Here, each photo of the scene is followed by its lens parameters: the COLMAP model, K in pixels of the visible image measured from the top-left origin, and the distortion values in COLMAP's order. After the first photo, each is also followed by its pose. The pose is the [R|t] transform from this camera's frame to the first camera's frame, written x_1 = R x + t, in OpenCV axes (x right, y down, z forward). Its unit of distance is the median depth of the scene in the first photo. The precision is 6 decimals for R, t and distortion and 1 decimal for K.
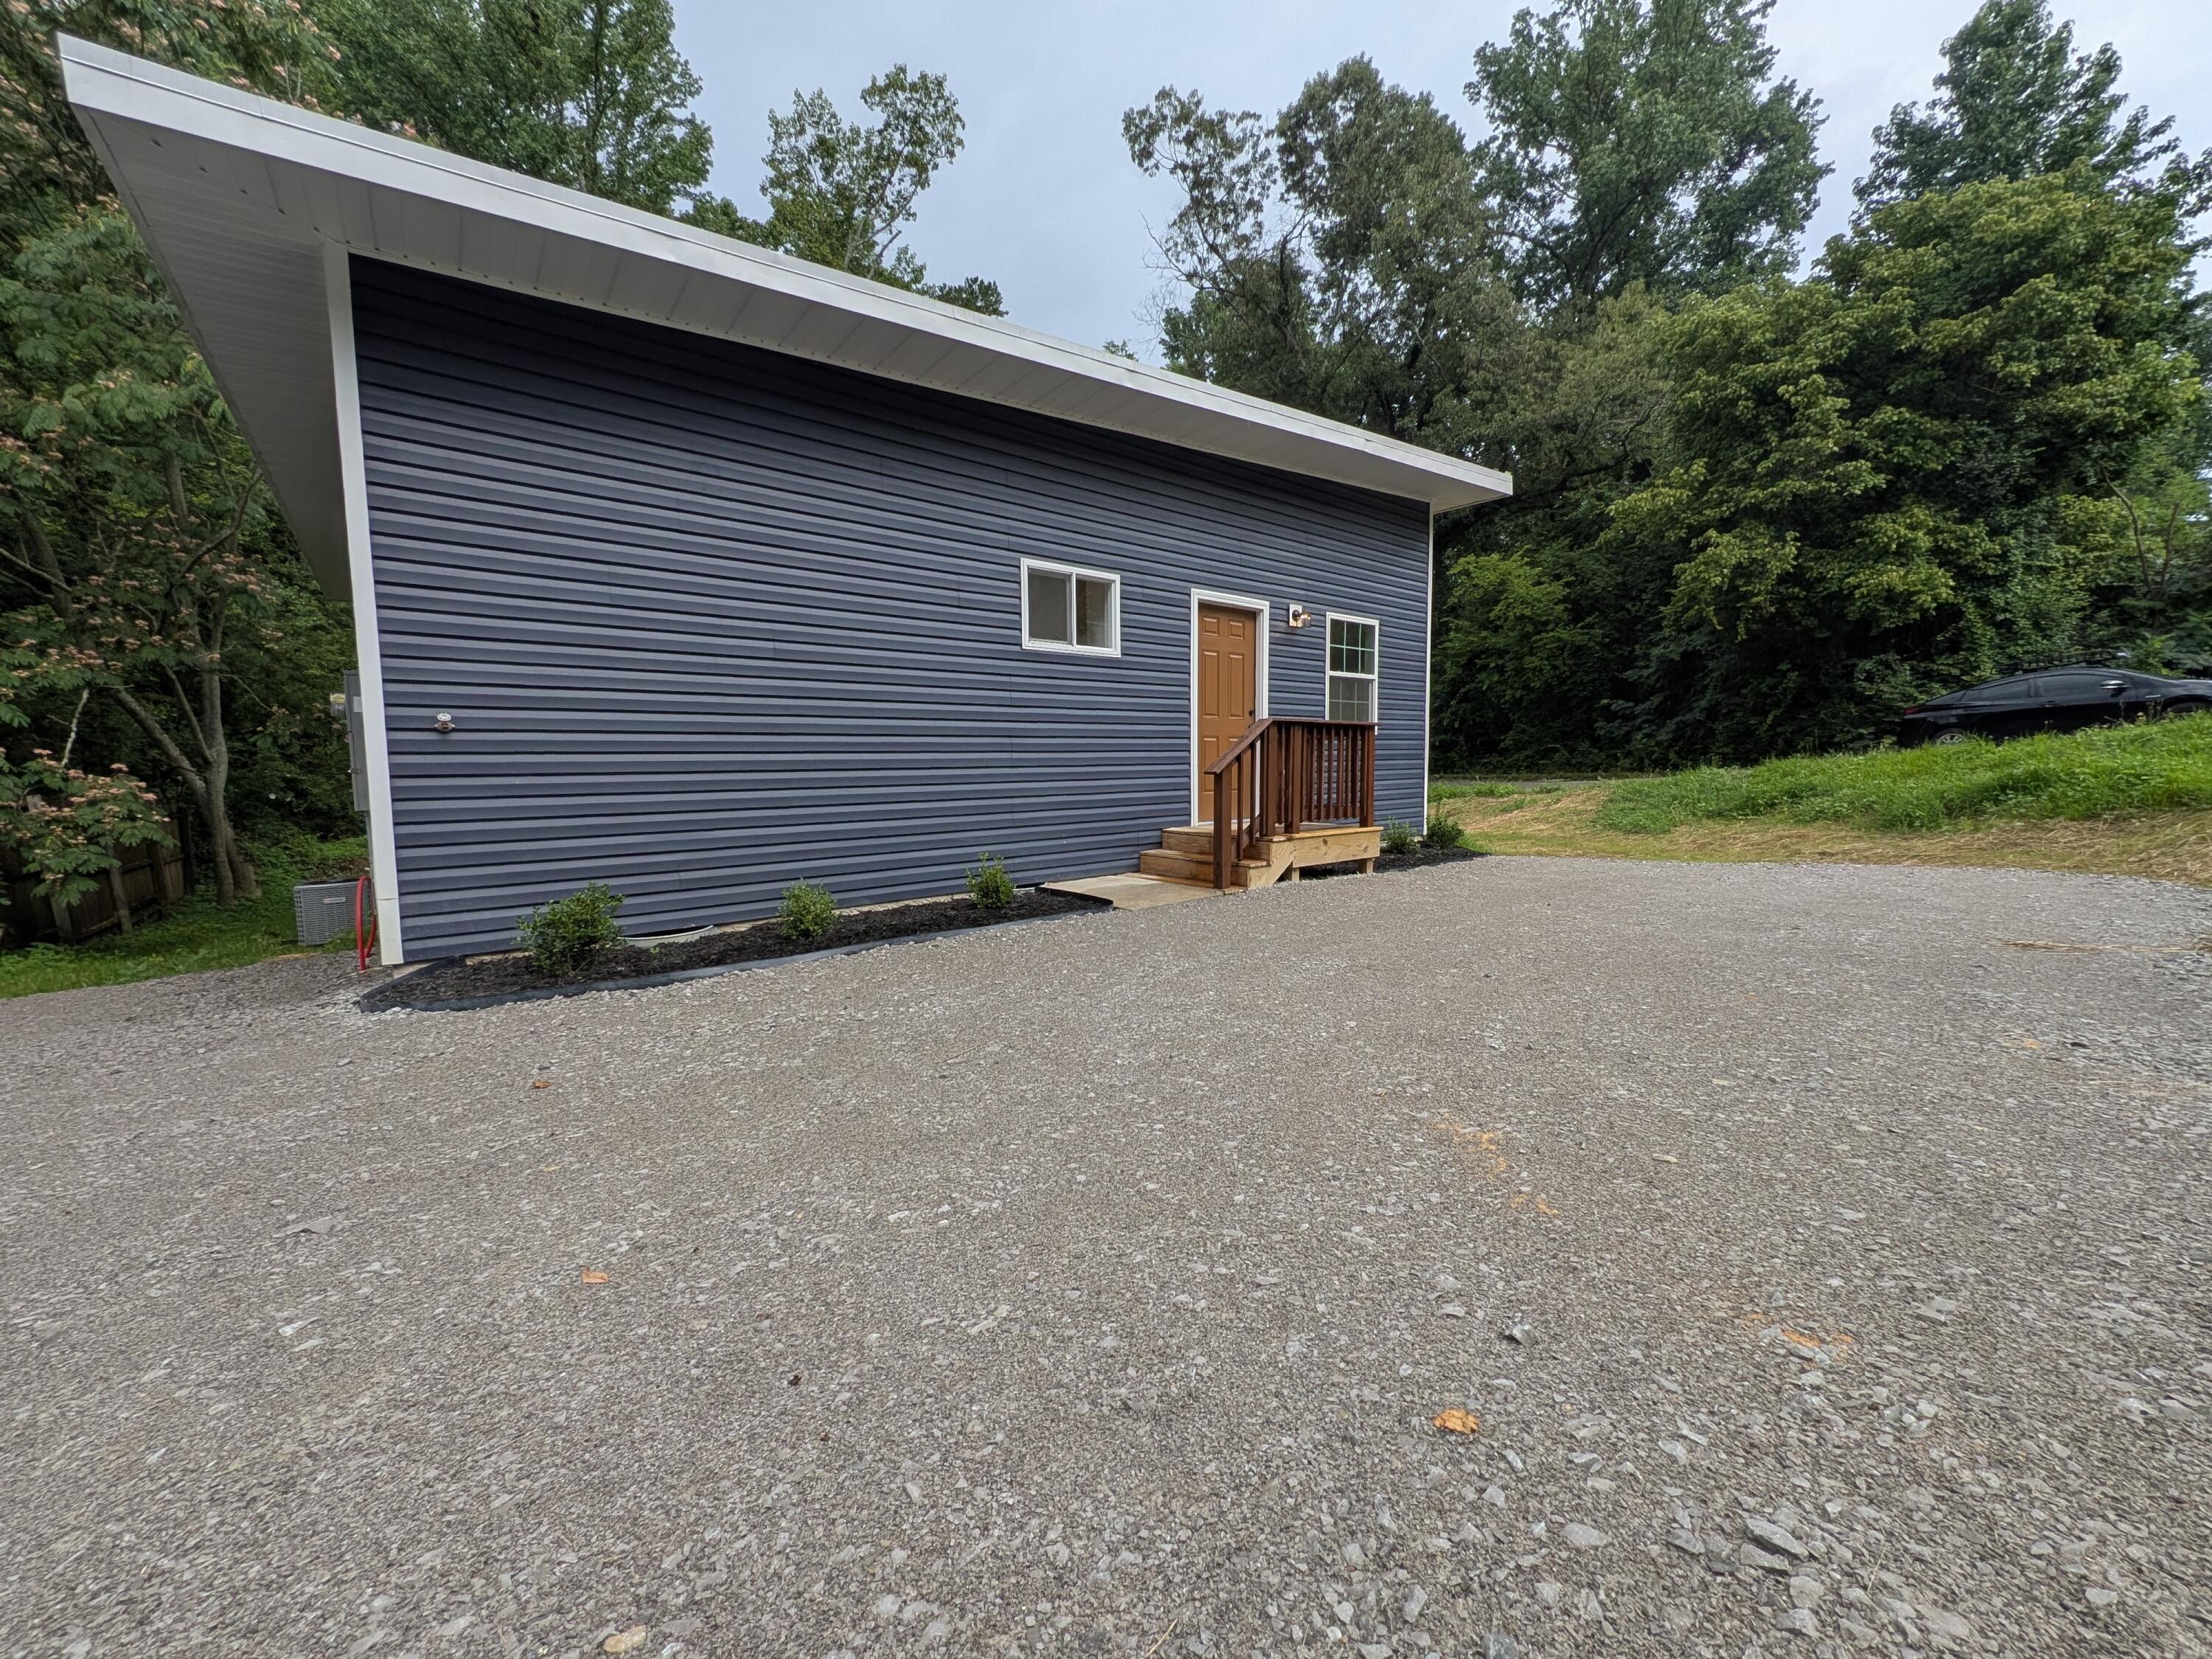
lens RADIAL K [[835.7, 0, 1113.4], [0, 835.7, 820.6], [0, 0, 1]] dist [0.006647, -0.001513]
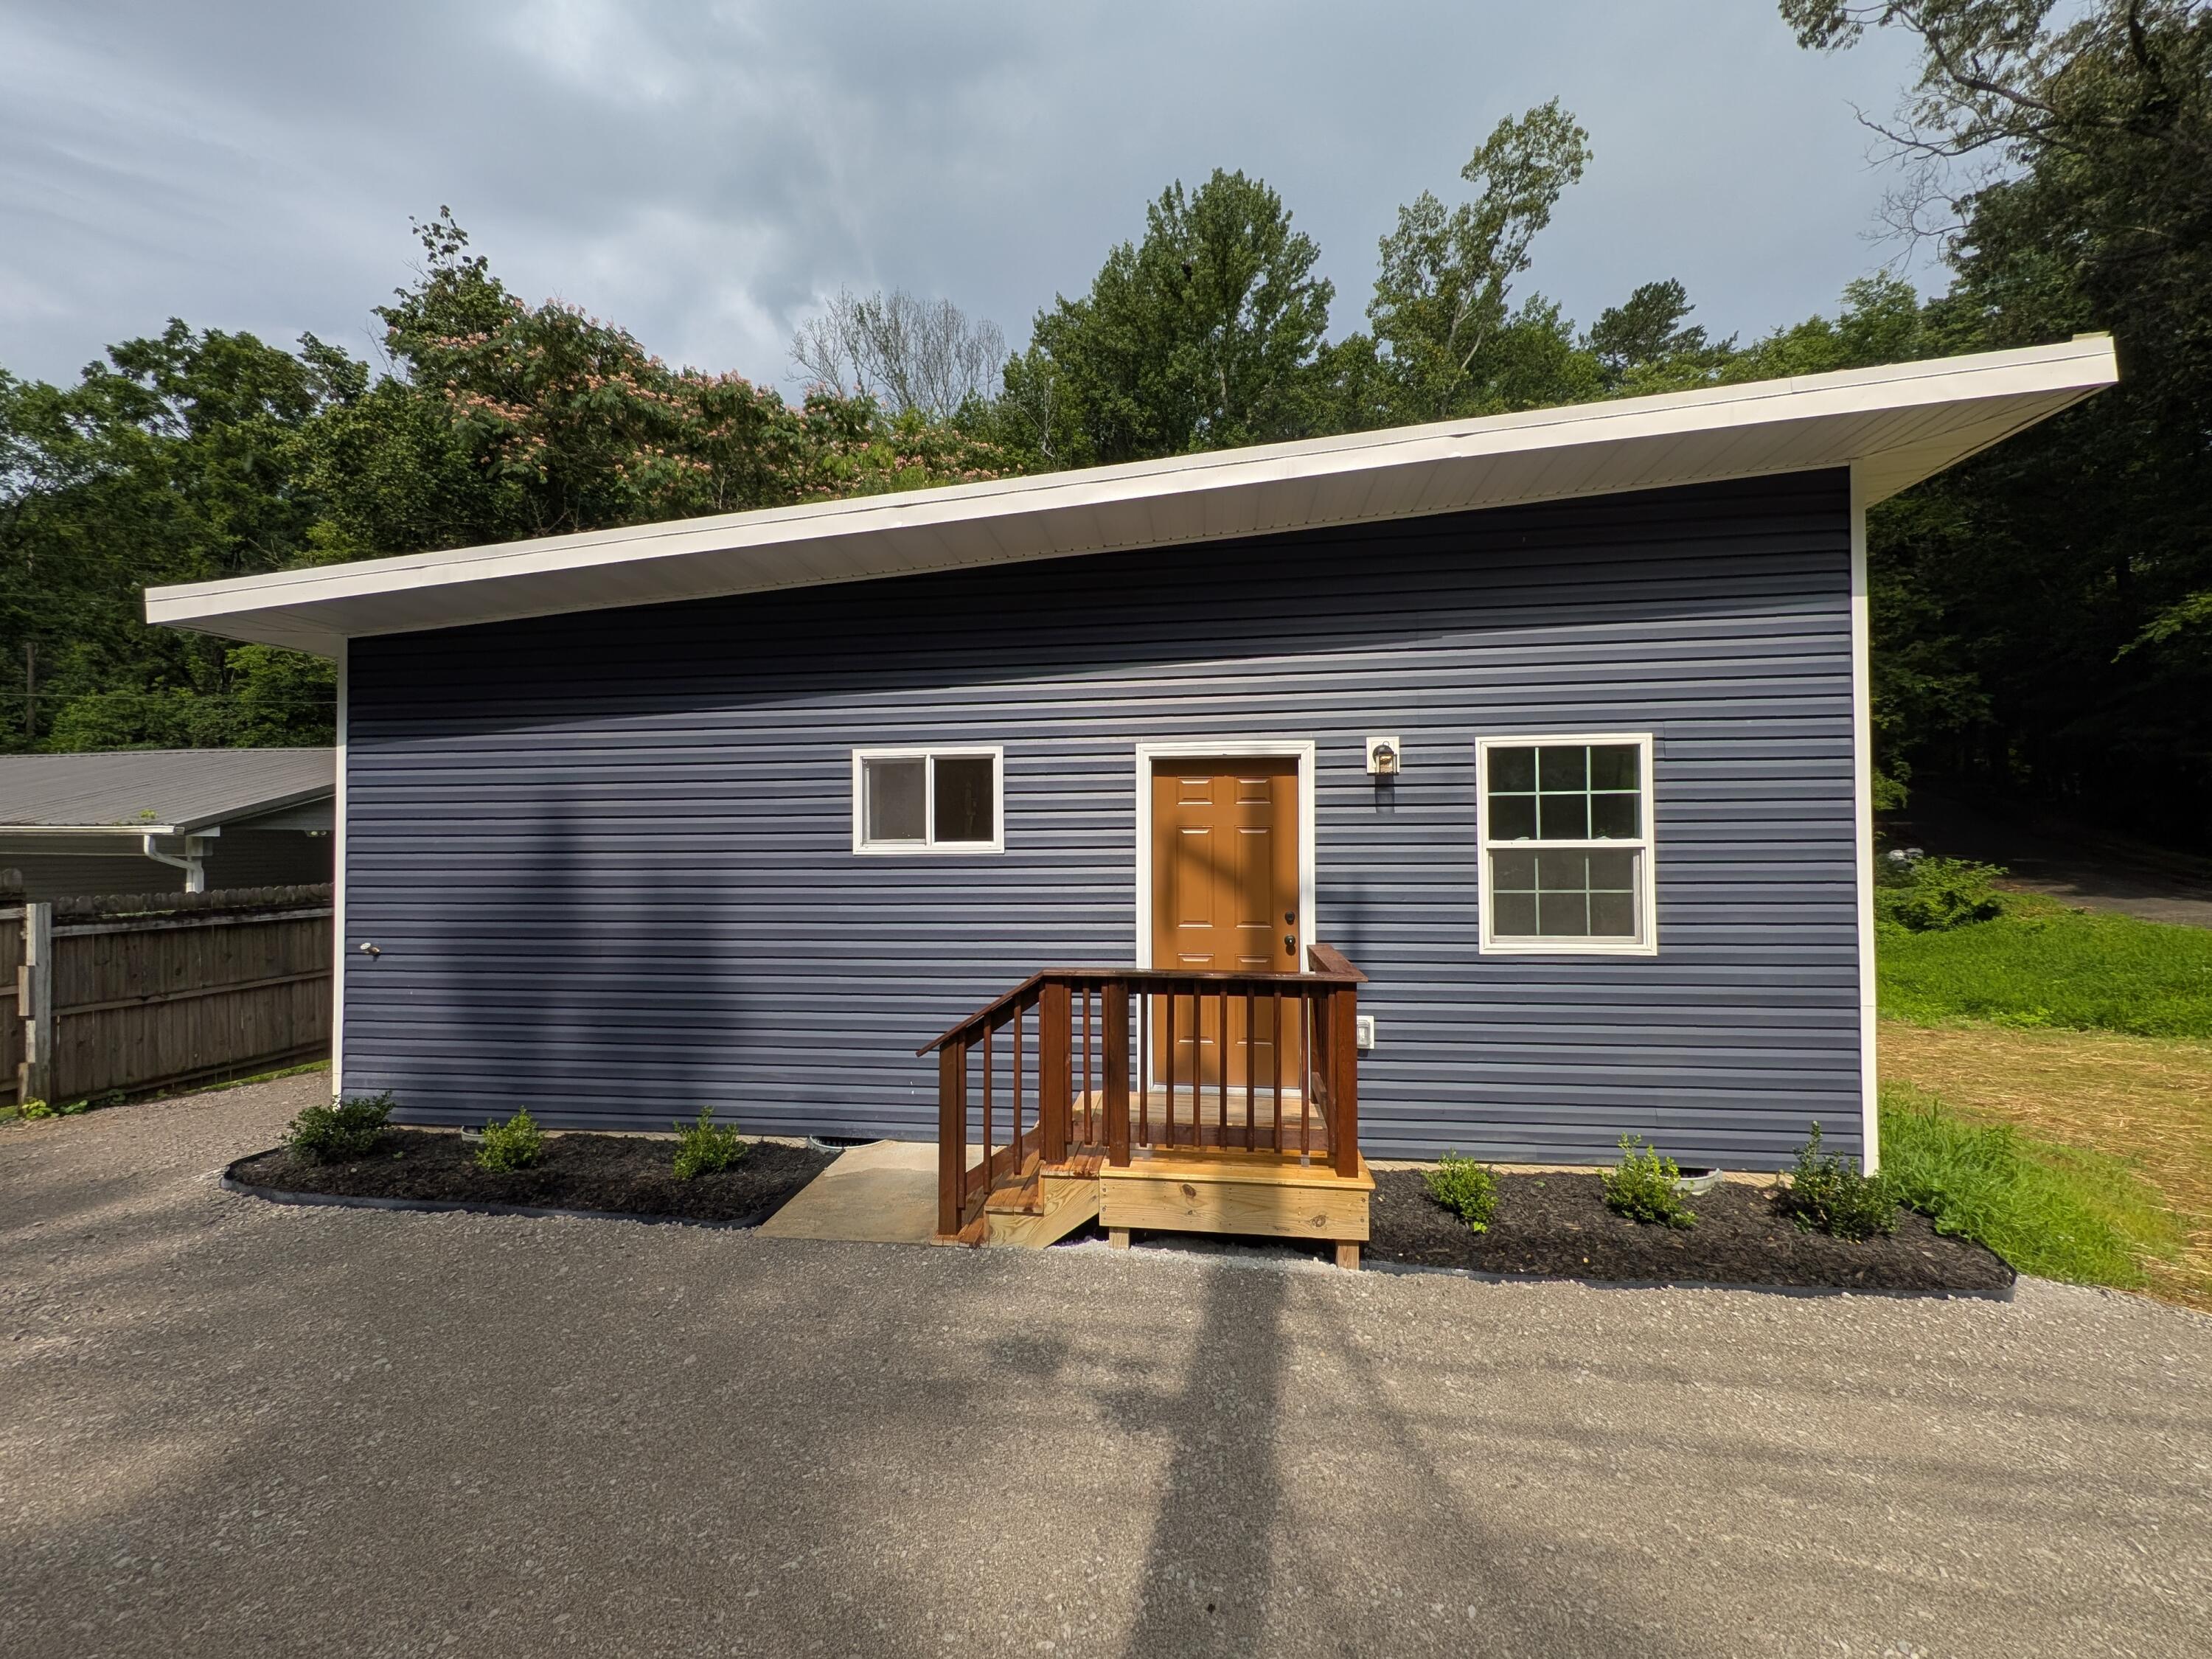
lens RADIAL K [[835.7, 0, 1113.9], [0, 835.7, 822.0], [0, 0, 1]] dist [0.006647, -0.001513]
pose [[0.685690, -0.010058, -0.727825, 0.553670], [-0.053014, 0.996559, -0.063717, -0.160072], [0.725961, 0.082275, 0.682797, 0.493730]]
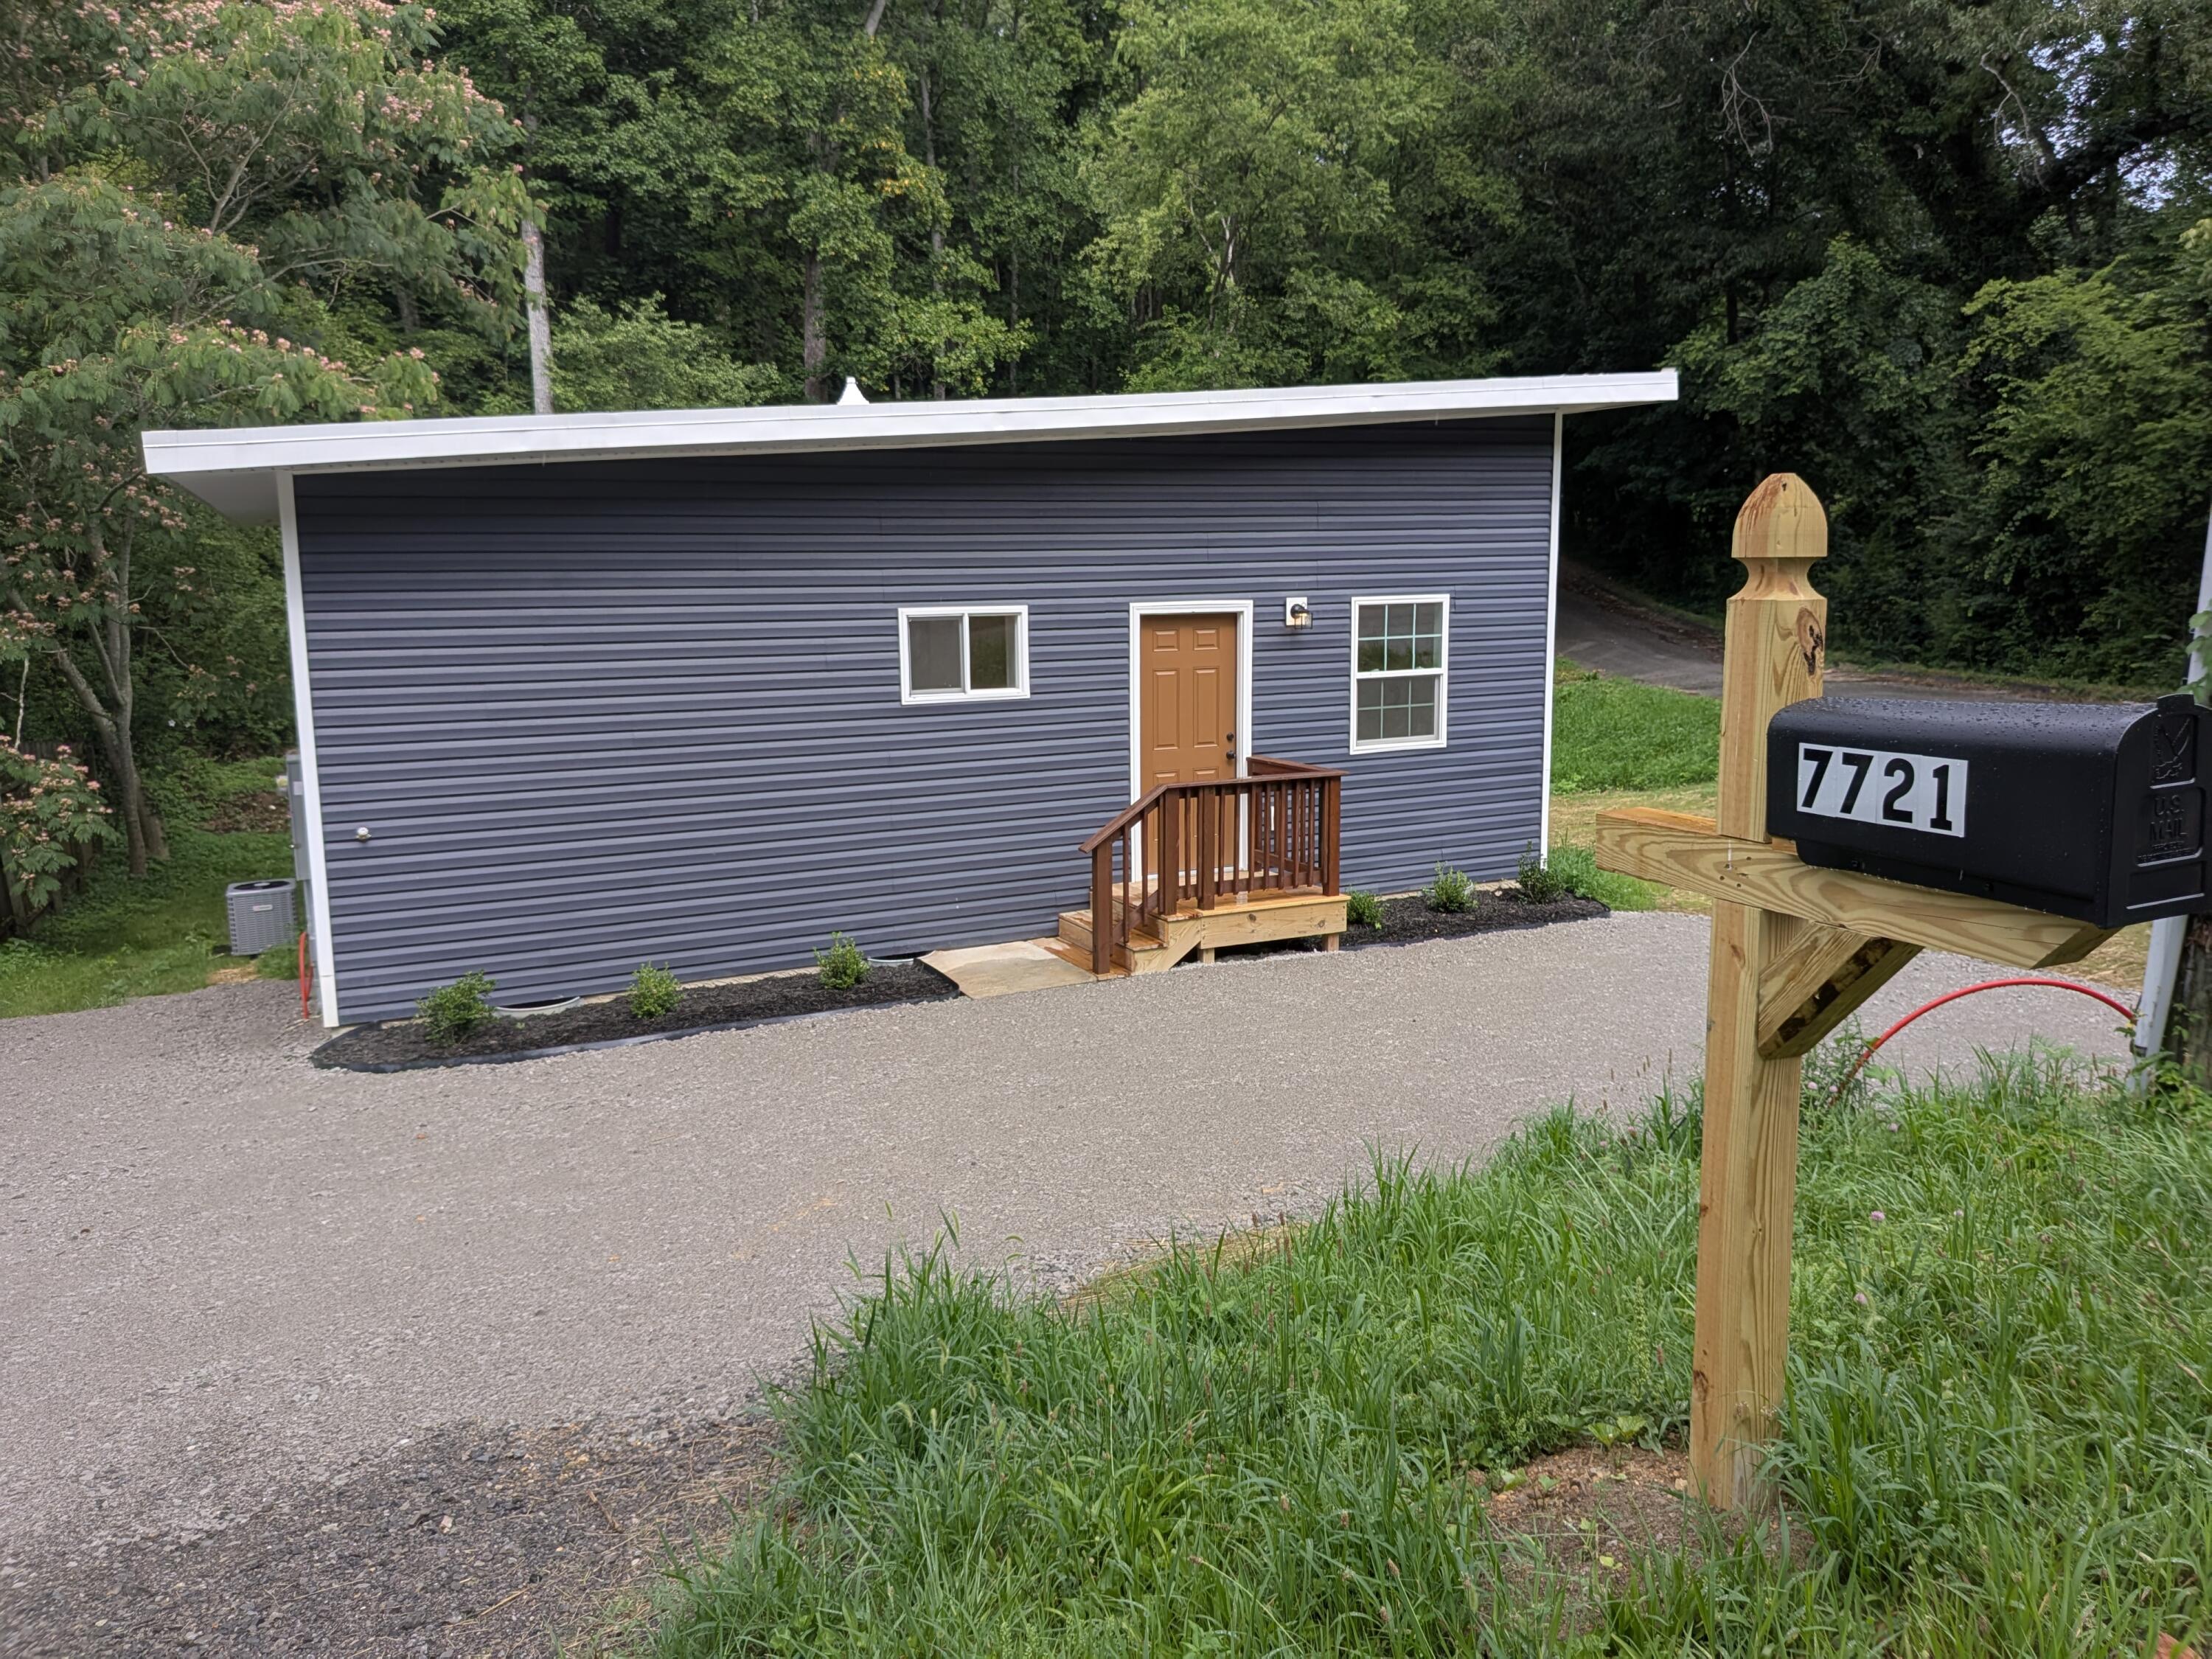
lens RADIAL K [[1592.0, 0, 1108.2], [0, 1592.0, 783.3], [0, 0, 1]] dist [0.068670, -0.095244]
pose [[0.971164, 0.031196, -0.236364, 0.433685], [-0.015299, 0.997513, 0.068796, -0.196517], [0.237922, -0.063196, 0.969226, -0.542429]]
